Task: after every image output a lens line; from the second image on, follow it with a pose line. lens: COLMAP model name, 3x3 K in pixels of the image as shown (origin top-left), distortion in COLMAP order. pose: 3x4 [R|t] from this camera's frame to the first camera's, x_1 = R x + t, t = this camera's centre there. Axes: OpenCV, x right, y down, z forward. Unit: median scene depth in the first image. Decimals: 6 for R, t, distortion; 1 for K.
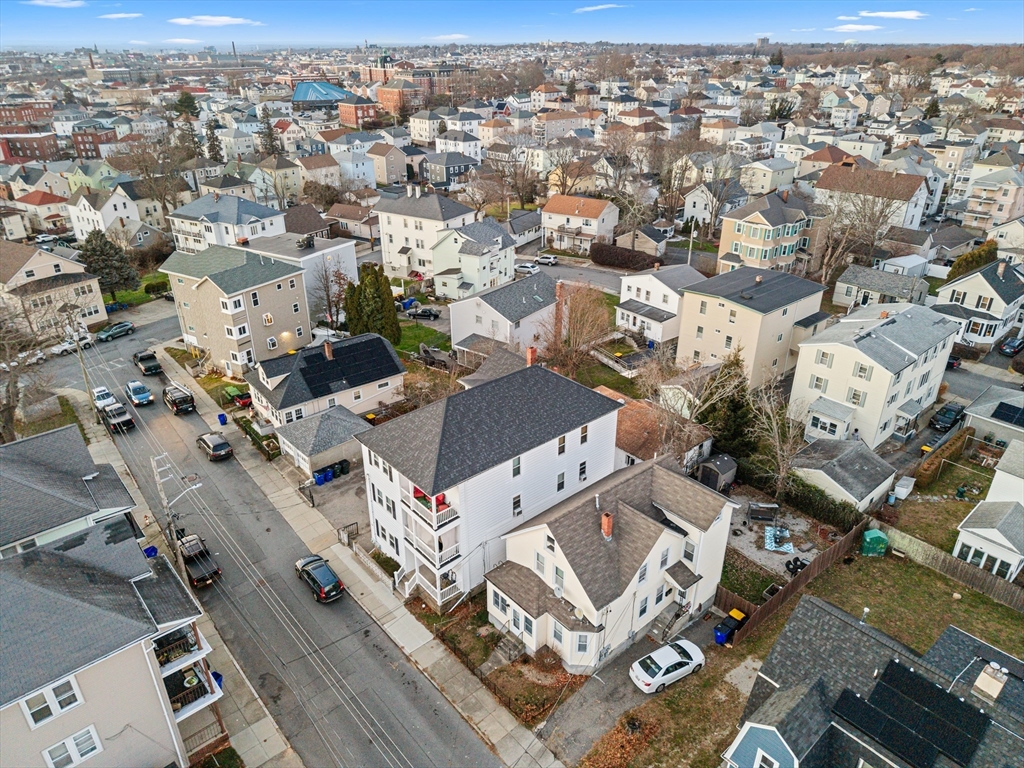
lens RADIAL K [[681.5, 0, 512.0], [0, 681.5, 384.0], [0, 0, 1]] dist [0.044628, -0.052209]
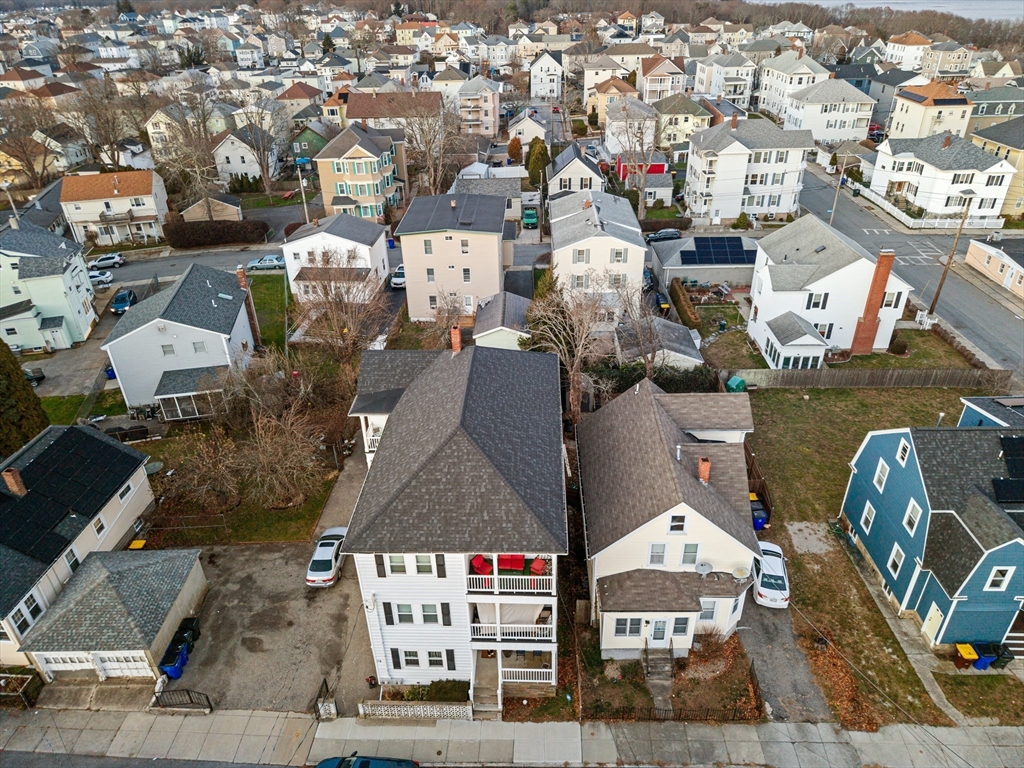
lens RADIAL K [[683.3, 0, 512.0], [0, 683.3, 384.0], [0, 0, 1]] dist [0.021480, -0.018450]
pose [[0.675593, -0.387819, 0.627033, -0.256173], [0.350132, 0.917218, 0.190049, -0.070625], [-0.648831, 0.091149, 0.755454, 0.238245]]
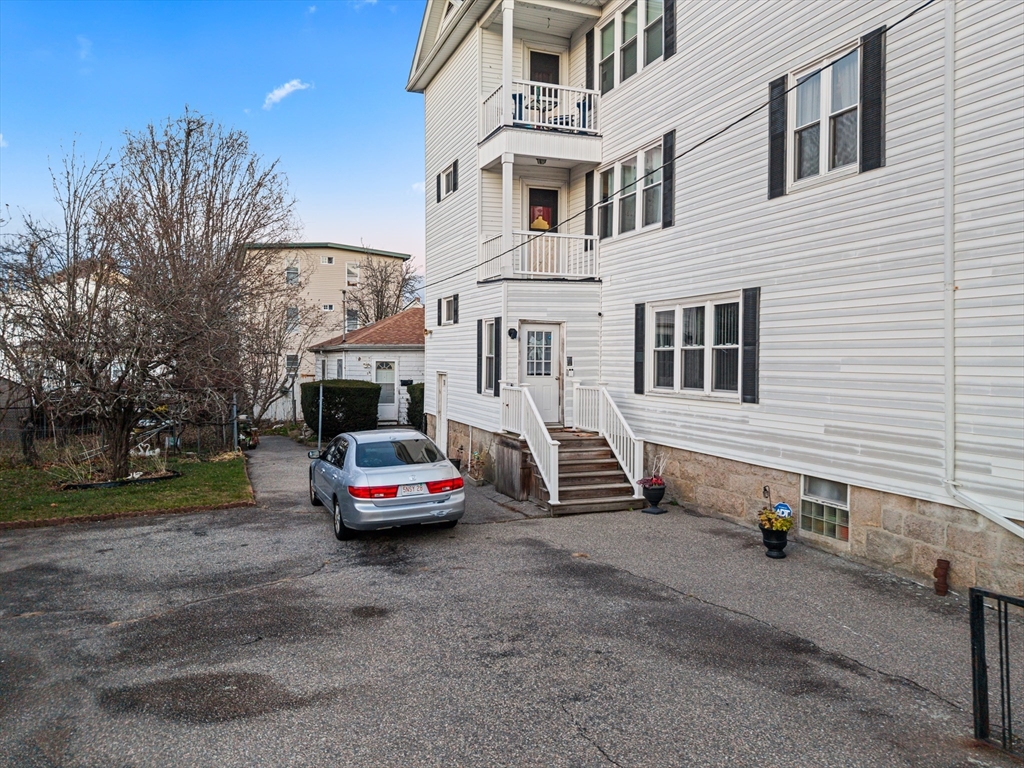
lens RADIAL K [[716.1, 0, 512.3], [0, 716.1, 367.1], [0, 0, 1]] dist [0.052130, -0.074723]
pose [[0.316945, -0.010323, 0.948388, -0.211406], [0.417351, 0.899444, -0.129685, 0.103568], [-0.851683, 0.436913, 0.289383, 0.641020]]
